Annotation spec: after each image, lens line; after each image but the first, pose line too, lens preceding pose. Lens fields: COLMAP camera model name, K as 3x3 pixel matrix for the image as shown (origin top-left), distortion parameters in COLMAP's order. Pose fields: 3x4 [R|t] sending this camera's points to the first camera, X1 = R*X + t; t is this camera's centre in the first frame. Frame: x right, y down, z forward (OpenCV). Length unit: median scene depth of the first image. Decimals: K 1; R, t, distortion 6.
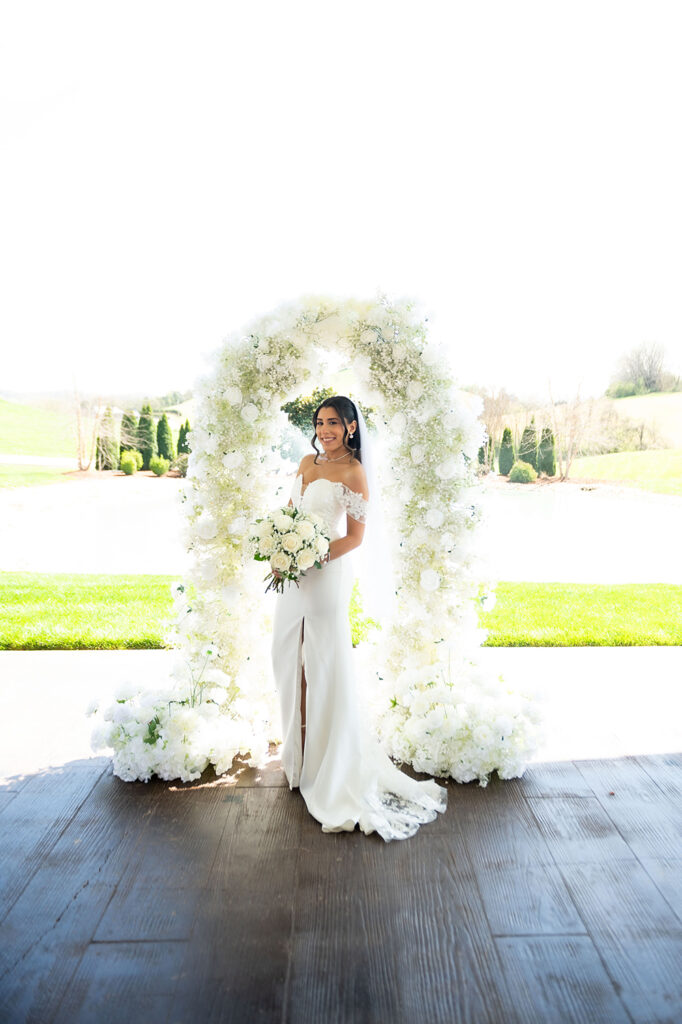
lens RADIAL K [[753.6, 0, 367.1], [0, 753.6, 466.0], [0, 0, 1]] dist [-0.004438, 0.005466]
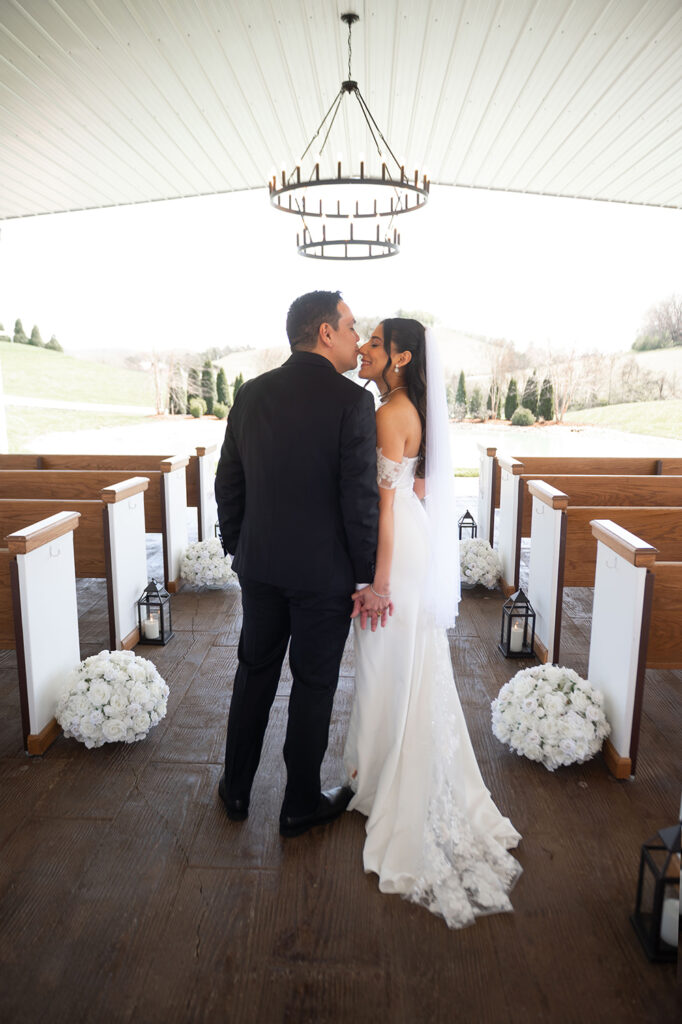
lens RADIAL K [[713.9, 0, 359.7], [0, 713.9, 512.4], [0, 0, 1]] dist [0.002615, -0.015026]
pose [[0.998667, 0.007785, -0.051022, 0.096602], [-0.001056, 0.991436, 0.130591, 0.106059], [0.051602, -0.130363, 0.990123, -1.452808]]
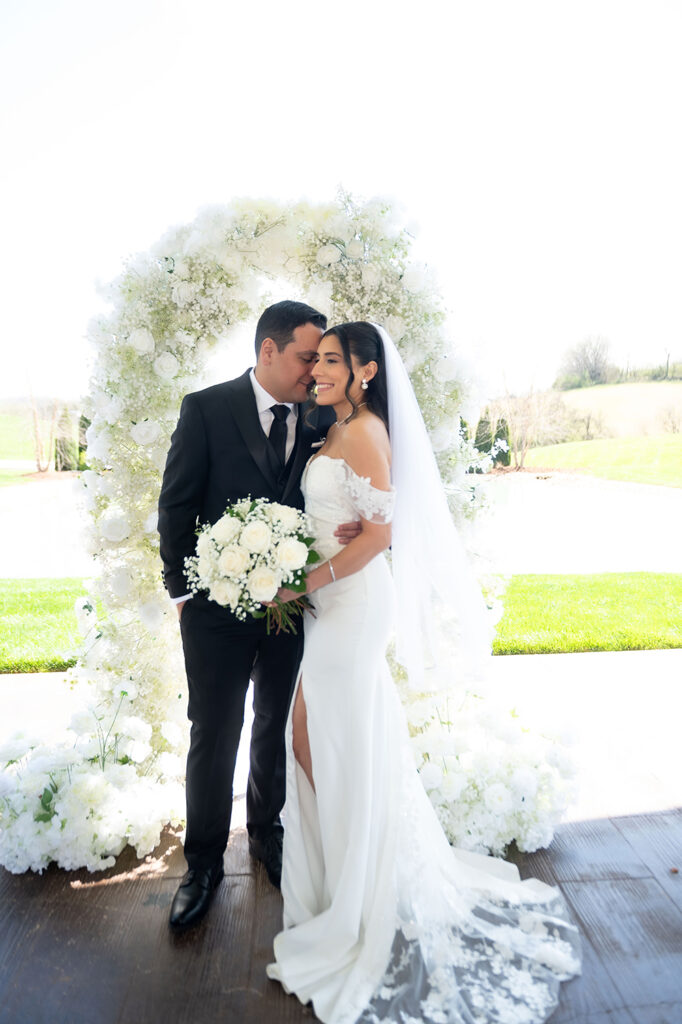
lens RADIAL K [[722.4, 0, 339.0], [0, 722.4, 513.6], [0, 0, 1]] dist [-0.006735, -0.002799]
pose [[0.999516, -0.025691, 0.017522, -0.005806], [0.024378, 0.997146, 0.071460, 0.024828], [-0.019307, -0.070998, 0.997290, 0.292096]]
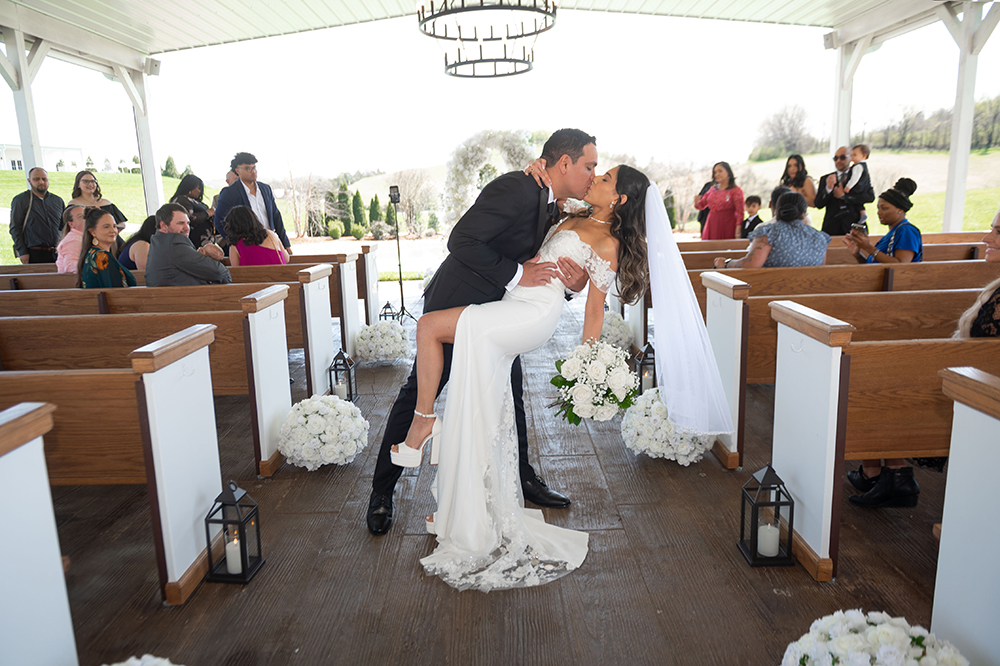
lens RADIAL K [[697.2, 0, 517.2], [0, 697.2, 324.8], [0, 0, 1]] dist [0.002615, -0.015026]
pose [[0.999159, -0.037317, -0.017006, 0.061692], [0.039158, 0.991346, 0.125298, 0.176443], [0.012183, -0.125858, 0.991973, -1.696368]]
